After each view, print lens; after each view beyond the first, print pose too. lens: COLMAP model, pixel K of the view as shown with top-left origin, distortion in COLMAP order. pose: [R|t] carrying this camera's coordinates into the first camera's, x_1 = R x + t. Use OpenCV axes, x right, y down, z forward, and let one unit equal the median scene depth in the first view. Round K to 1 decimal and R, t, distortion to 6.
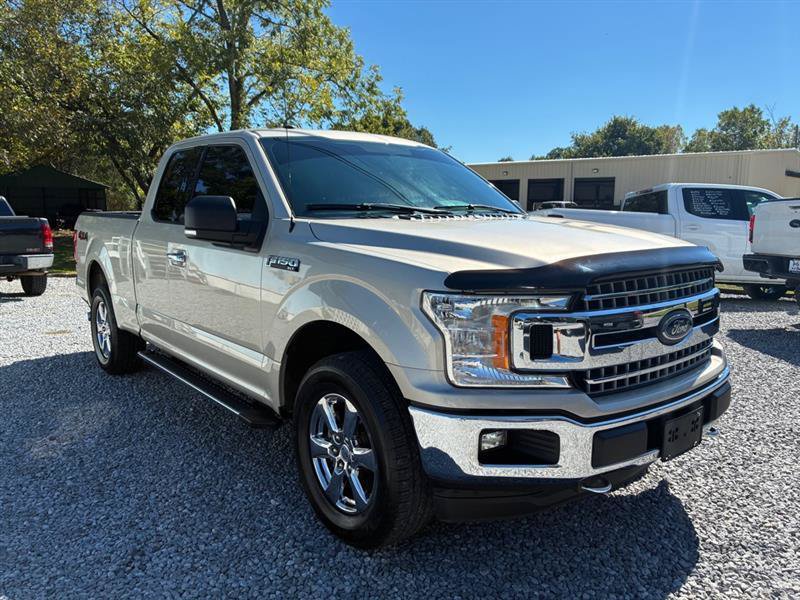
lens RADIAL K [[604.8, 0, 405.4], [0, 604.8, 302.9], [0, 0, 1]] dist [0.022936, -0.011310]
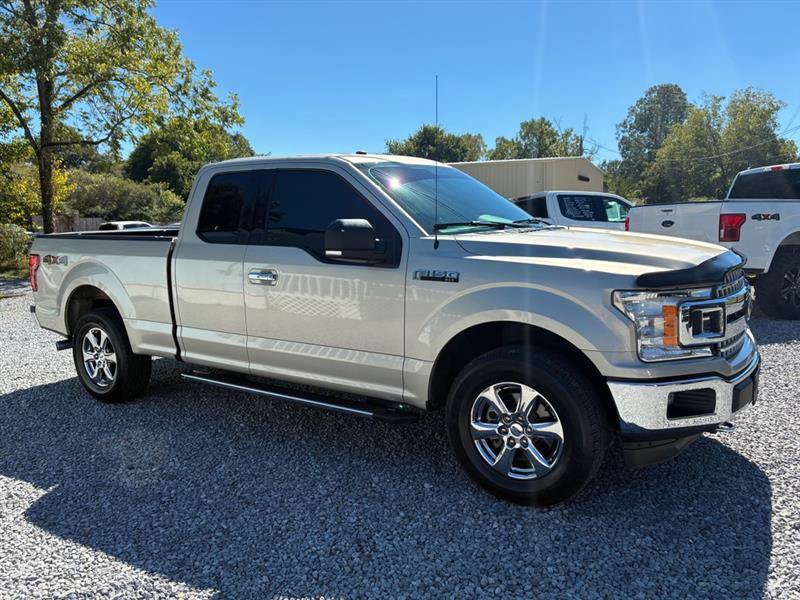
lens RADIAL K [[608.5, 0, 396.3], [0, 608.5, 296.9], [0, 0, 1]] dist [0.026020, -0.011869]
pose [[0.959296, -0.063738, 0.275117, -0.054250], [0.069009, 0.997571, -0.009513, -0.001817], [-0.273842, 0.028112, 0.961364, -0.008520]]
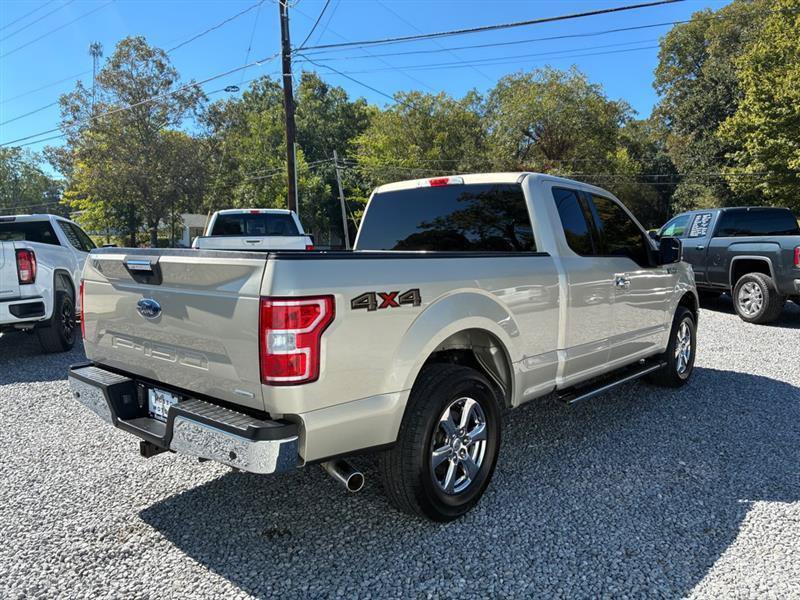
lens RADIAL K [[604.8, 0, 405.4], [0, 604.8, 302.9], [0, 0, 1]] dist [0.022936, -0.011310]
pose [[-0.158431, -0.098686, 0.982426, -0.186219], [0.145144, 0.981856, 0.122035, -0.030729], [-0.976644, 0.161927, -0.141233, 0.196771]]
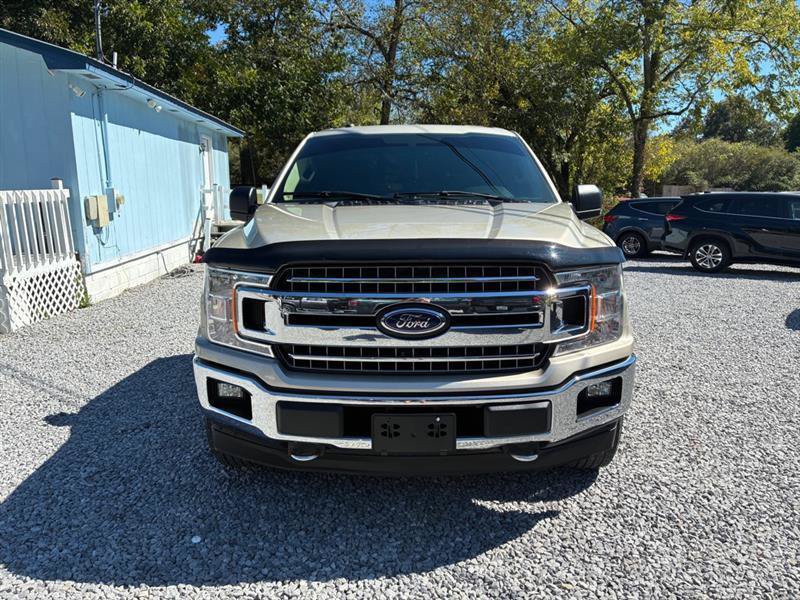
lens RADIAL K [[609.0, 0, 407.6], [0, 609.0, 308.5], [0, 0, 1]] dist [-0.006422, -0.008229]
pose [[0.762713, 0.111015, -0.637138, 0.087084], [-0.087656, 0.993811, 0.068229, -0.004024], [0.640769, 0.003810, 0.767724, 0.020931]]
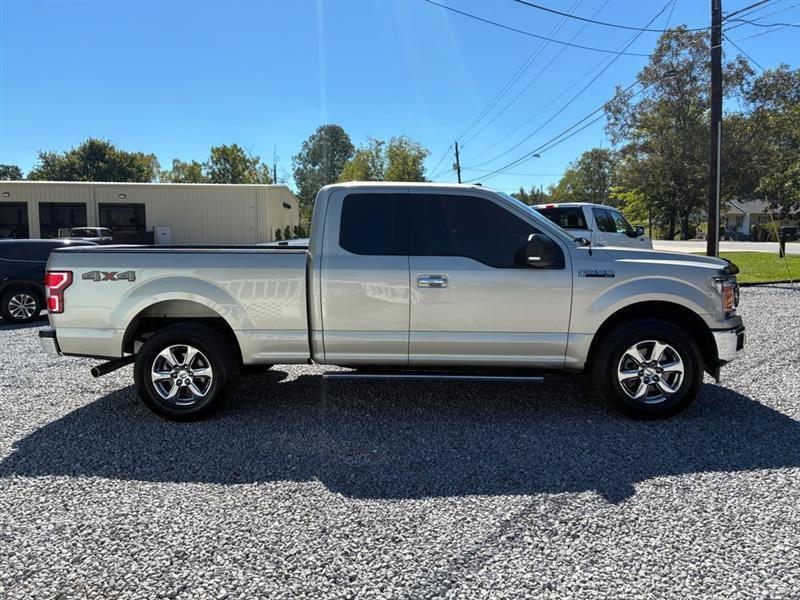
lens RADIAL K [[604.8, 0, 405.4], [0, 604.8, 302.9], [0, 0, 1]] dist [0.022936, -0.011310]
pose [[0.677375, -0.091630, 0.729909, -0.163294], [0.121011, 0.992575, 0.012302, -0.006375], [-0.725617, 0.079994, 0.683433, 0.022085]]
